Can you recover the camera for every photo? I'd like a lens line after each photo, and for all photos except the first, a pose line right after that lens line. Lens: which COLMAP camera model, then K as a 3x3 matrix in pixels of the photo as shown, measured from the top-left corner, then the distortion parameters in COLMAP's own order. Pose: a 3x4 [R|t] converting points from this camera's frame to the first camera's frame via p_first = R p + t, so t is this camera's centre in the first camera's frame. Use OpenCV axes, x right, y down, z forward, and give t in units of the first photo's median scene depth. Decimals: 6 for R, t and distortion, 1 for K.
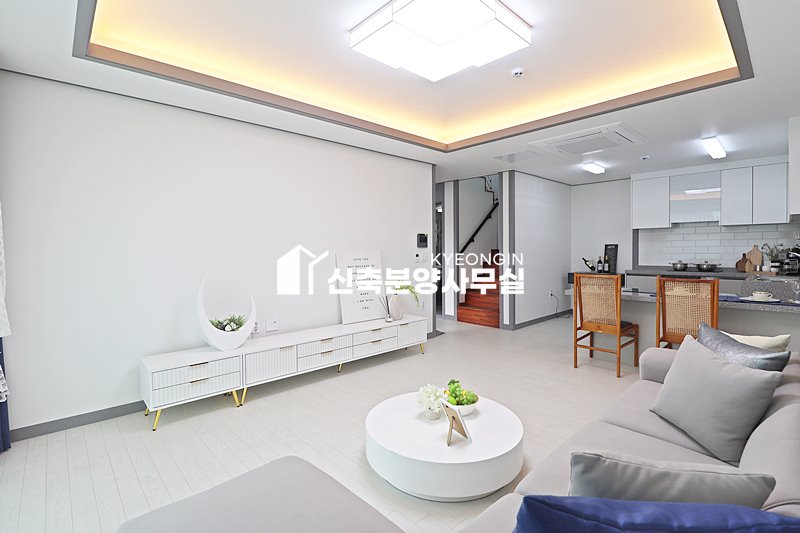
lens RADIAL K [[373.8, 0, 398.3], [0, 373.8, 256.2], [0, 0, 1]] dist [-0.001788, -0.000742]
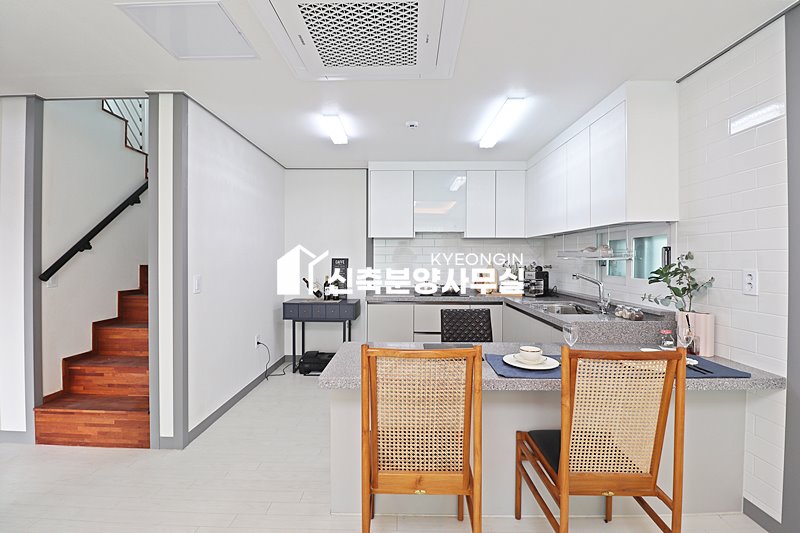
lens RADIAL K [[369.1, 0, 399.0], [0, 369.1, 259.3], [0, 0, 1]] dist [-0.000029, -0.013571]
pose [[0.694560, 0.007768, 0.719392, 0.179177], [0.005200, 0.999861, -0.015817, -0.022666], [-0.719416, 0.014727, 0.694424, 0.535560]]
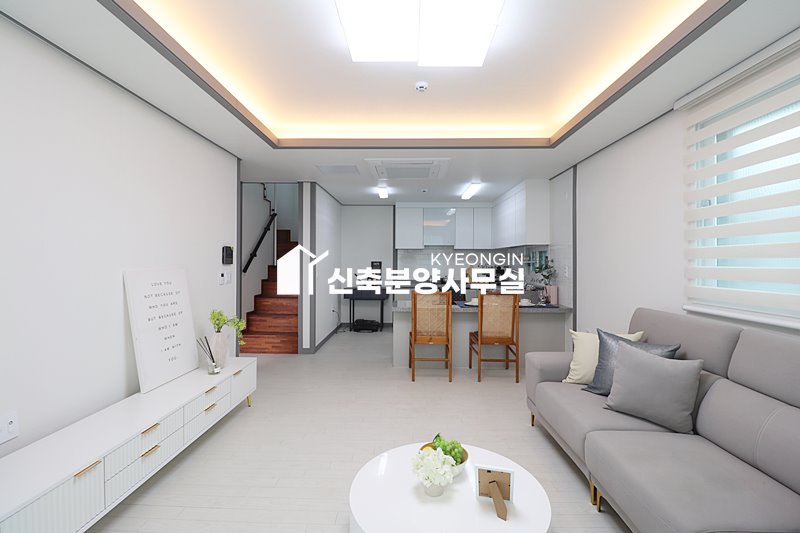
lens RADIAL K [[369.1, 0, 399.0], [0, 369.1, 259.3], [0, 0, 1]] dist [-0.000029, -0.013571]
pose [[0.697627, 0.015056, 0.716303, -0.219779], [0.003357, 0.999700, -0.024282, -0.013946], [-0.716453, 0.019344, 0.697367, 0.218081]]
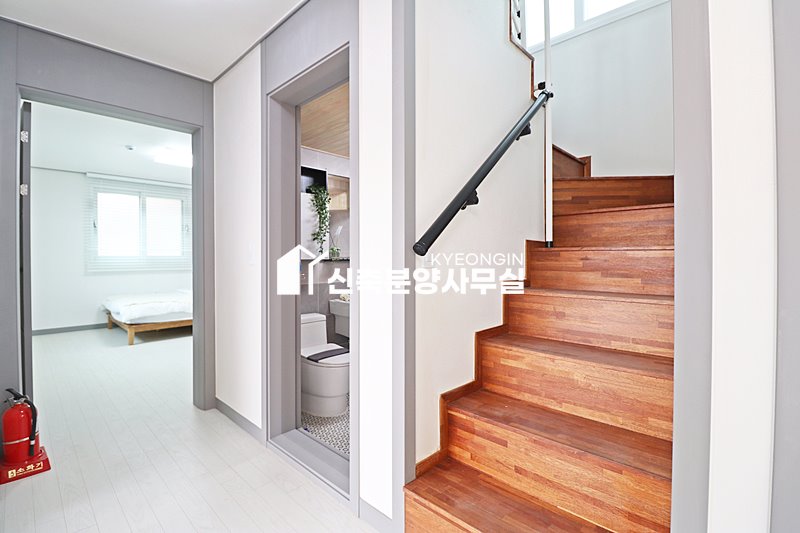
lens RADIAL K [[369.1, 0, 399.0], [0, 369.1, 259.3], [0, 0, 1]] dist [-0.000029, -0.013571]
pose [[0.998410, 0.006637, 0.055974, 0.170315], [-0.005879, 0.999889, -0.013705, 0.002538], [-0.056059, 0.013354, 0.998338, 0.943439]]
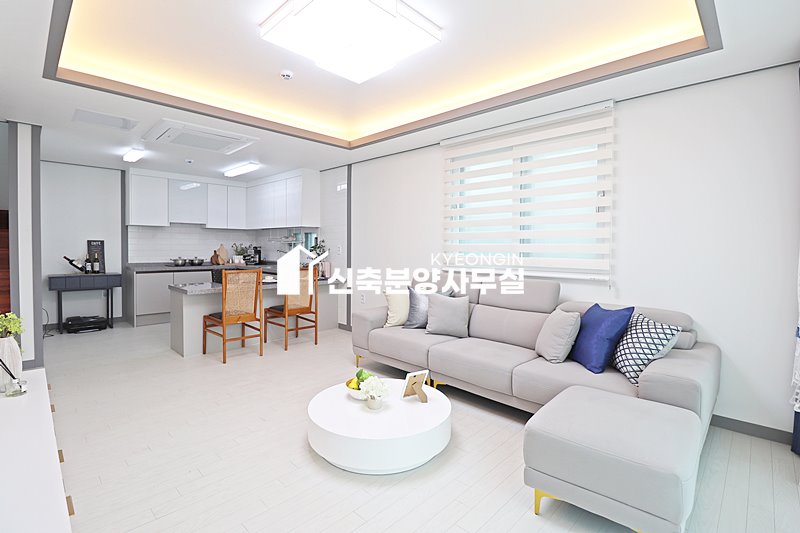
lens RADIAL K [[373.8, 0, 398.3], [0, 373.8, 256.2], [0, 0, 1]] dist [-0.001788, -0.000742]
pose [[-0.046935, -0.018788, 0.998721, -0.407021], [0.009088, 0.999774, 0.019234, -0.005892], [-0.998857, 0.009979, -0.046754, 0.417899]]
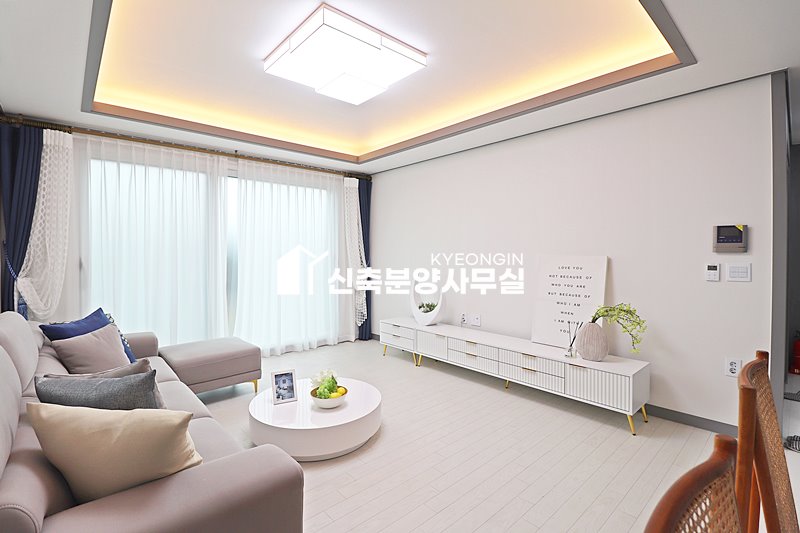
lens RADIAL K [[369.1, 0, 399.0], [0, 369.1, 259.3], [0, 0, 1]] dist [-0.000029, -0.013571]
pose [[-0.024138, 0.012349, -0.999632, 0.542239], [-0.028396, 0.999512, 0.013034, -0.007615], [0.999305, 0.028700, -0.023775, 0.543781]]
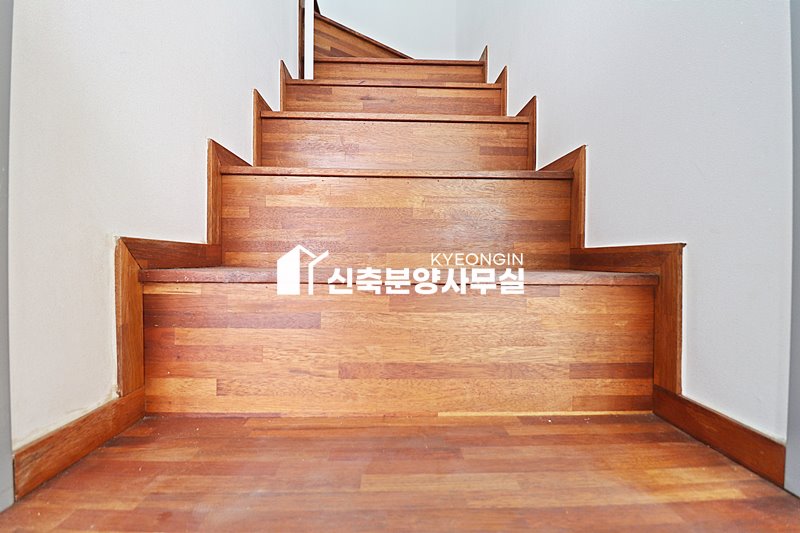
lens RADIAL K [[369.1, 0, 399.0], [0, 369.1, 259.3], [0, 0, 1]] dist [-0.000029, -0.013571]
pose [[0.660940, 0.001838, 0.750436, 0.196318], [0.005197, 0.999962, -0.007027, 0.114539], [-0.750421, 0.008545, 0.660905, 1.114932]]
